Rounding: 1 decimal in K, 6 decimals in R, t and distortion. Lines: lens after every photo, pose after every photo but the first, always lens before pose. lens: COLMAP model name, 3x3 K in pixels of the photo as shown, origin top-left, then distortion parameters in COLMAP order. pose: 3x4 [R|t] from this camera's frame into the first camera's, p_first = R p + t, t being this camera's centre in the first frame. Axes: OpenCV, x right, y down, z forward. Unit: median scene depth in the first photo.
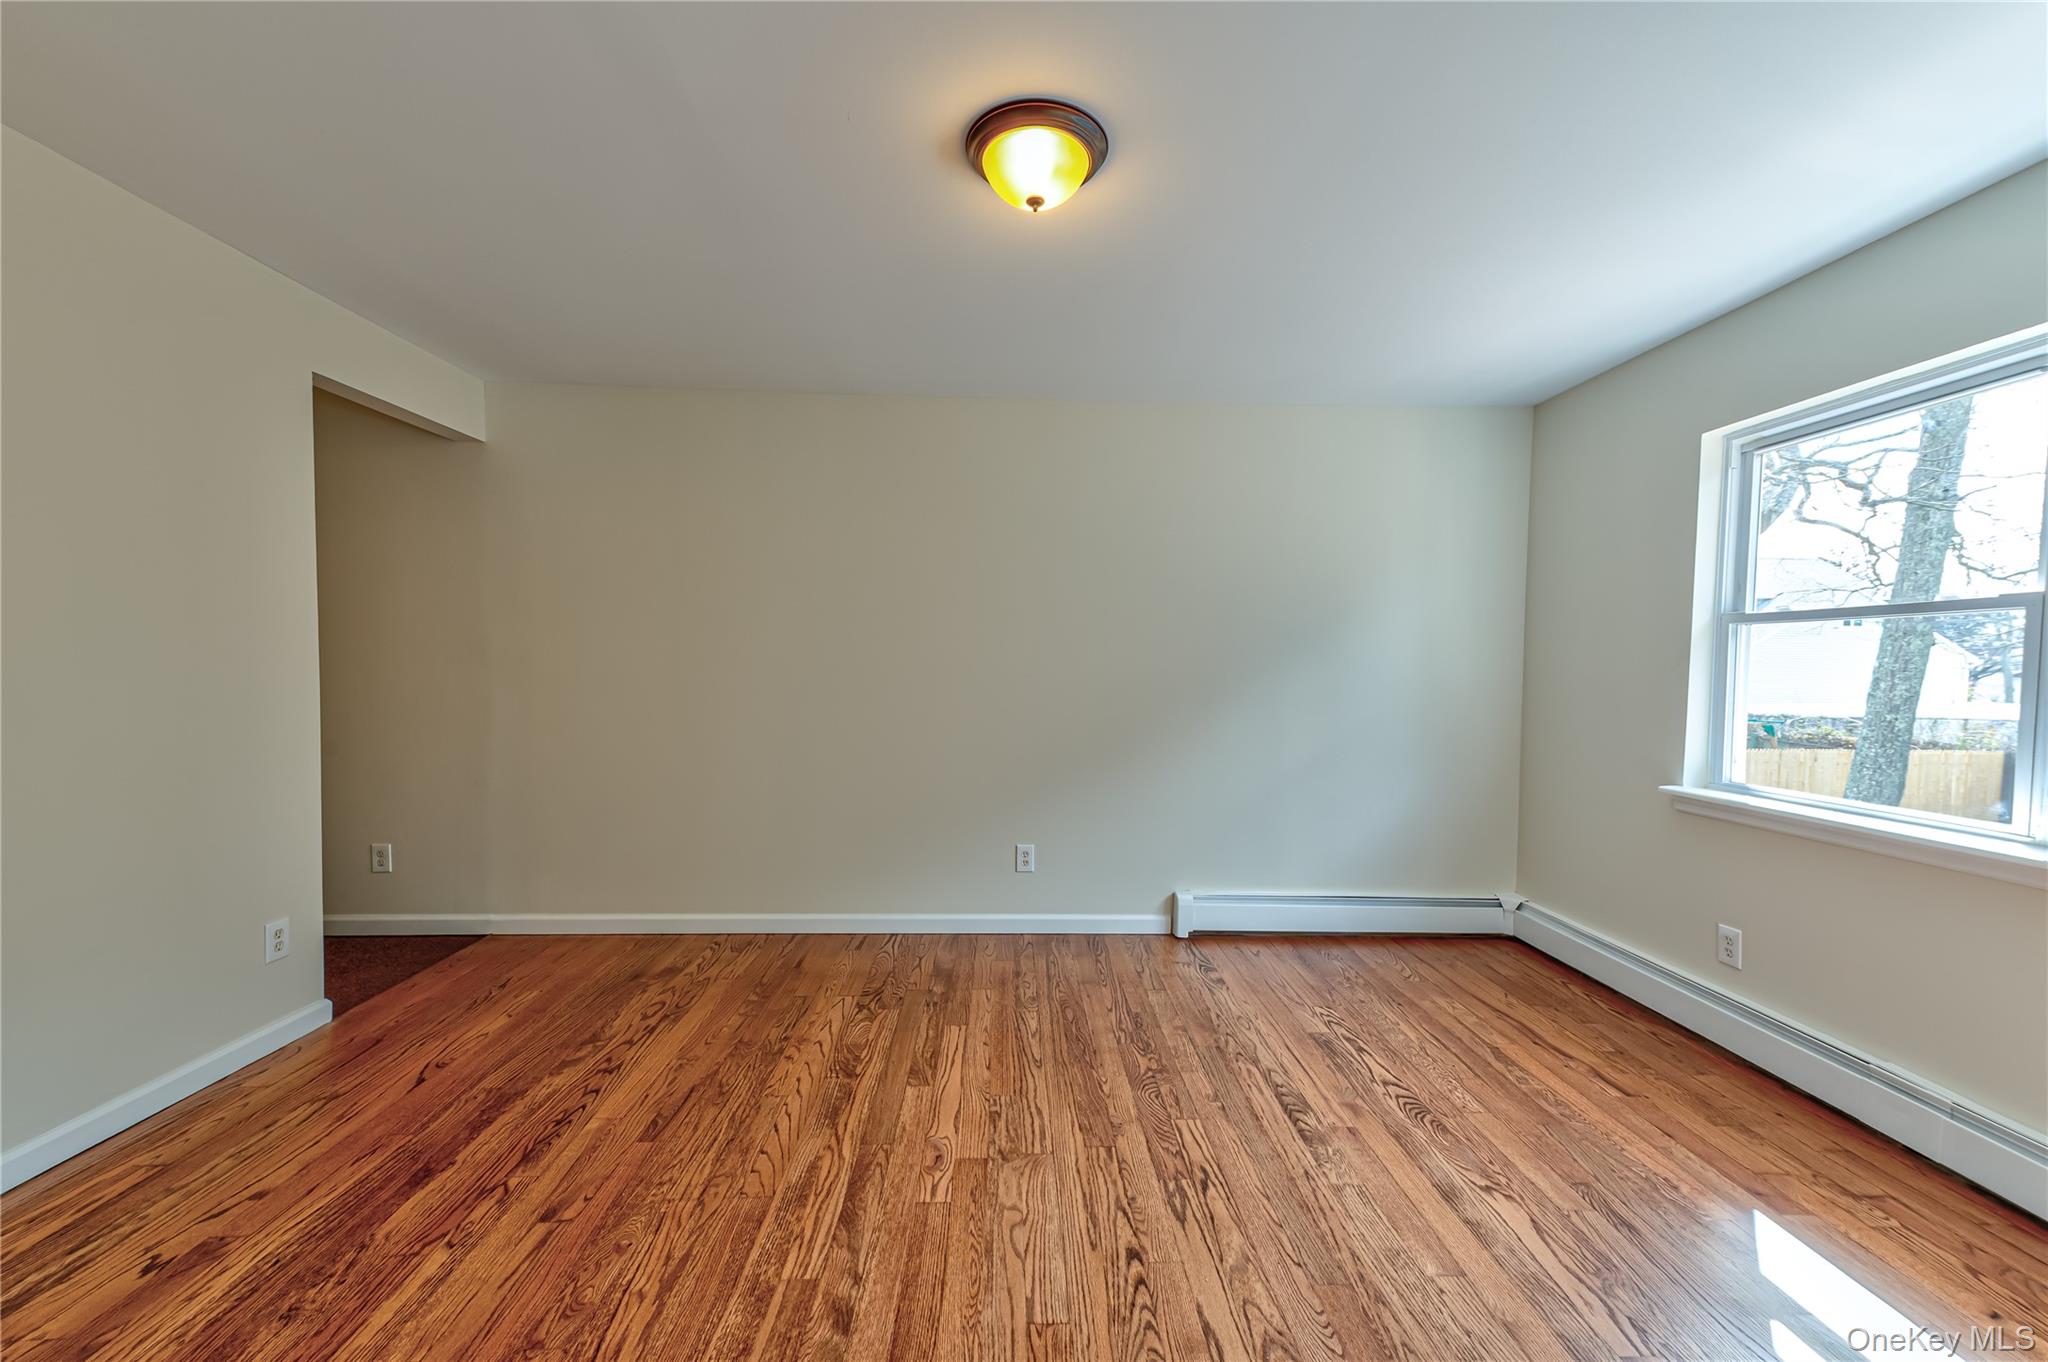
lens RADIAL K [[791.2, 0, 1028.8], [0, 791.2, 688.7], [0, 0, 1]] dist [0.014853, -0.000296]
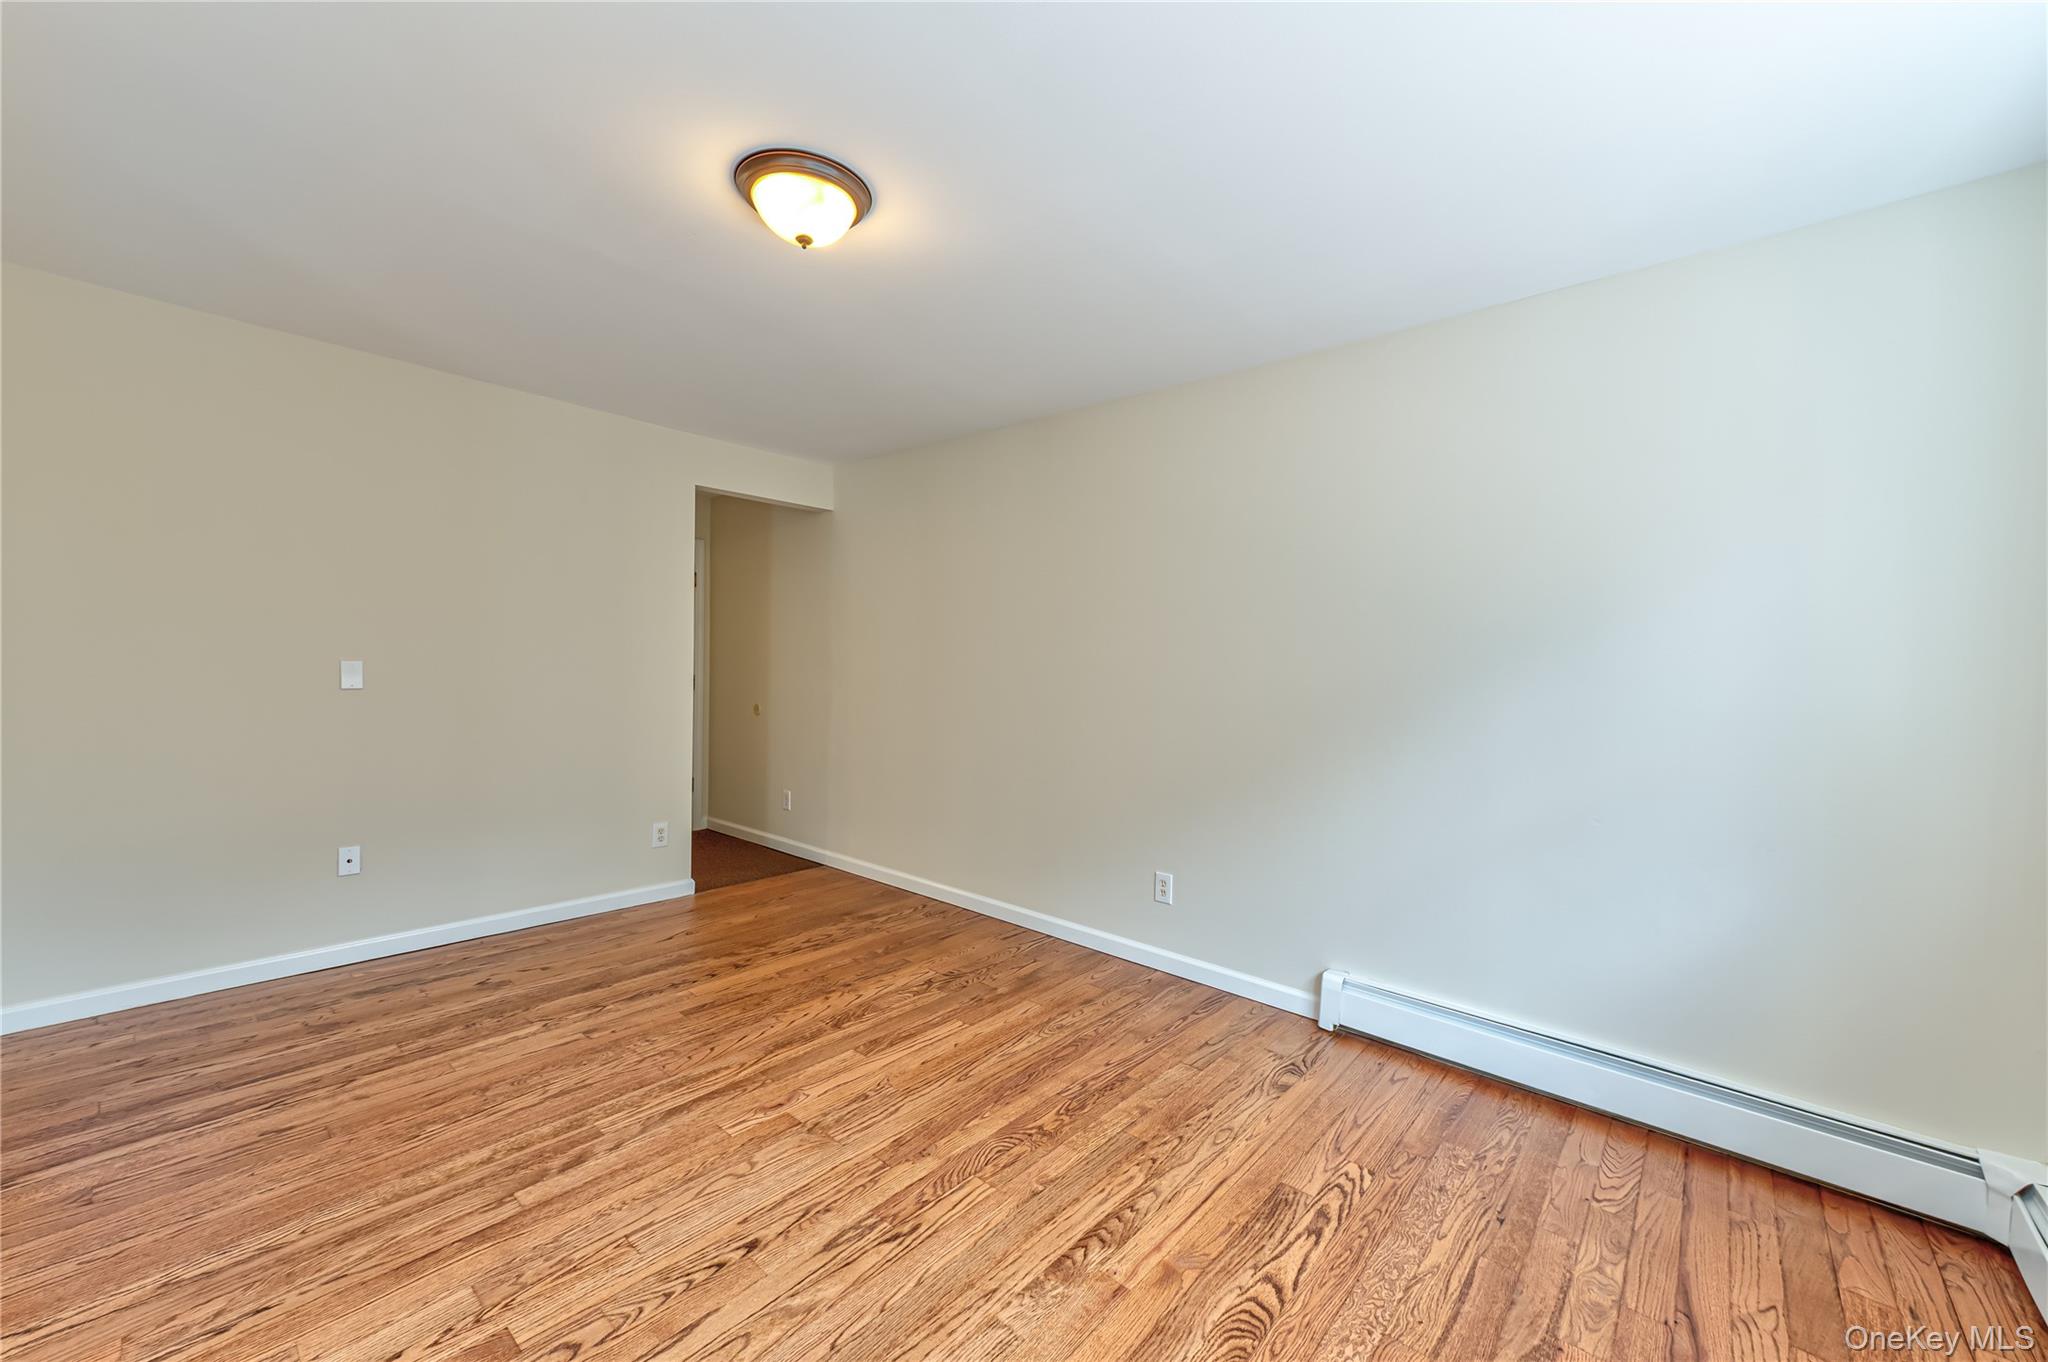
lens RADIAL K [[791.2, 0, 1028.8], [0, 791.2, 688.7], [0, 0, 1]] dist [0.014853, -0.000296]
pose [[0.732536, 0.025319, -0.680257, 0.708935], [-0.037612, 0.999287, -0.003309, -0.008450], [0.679688, 0.028009, 0.732966, 0.312721]]
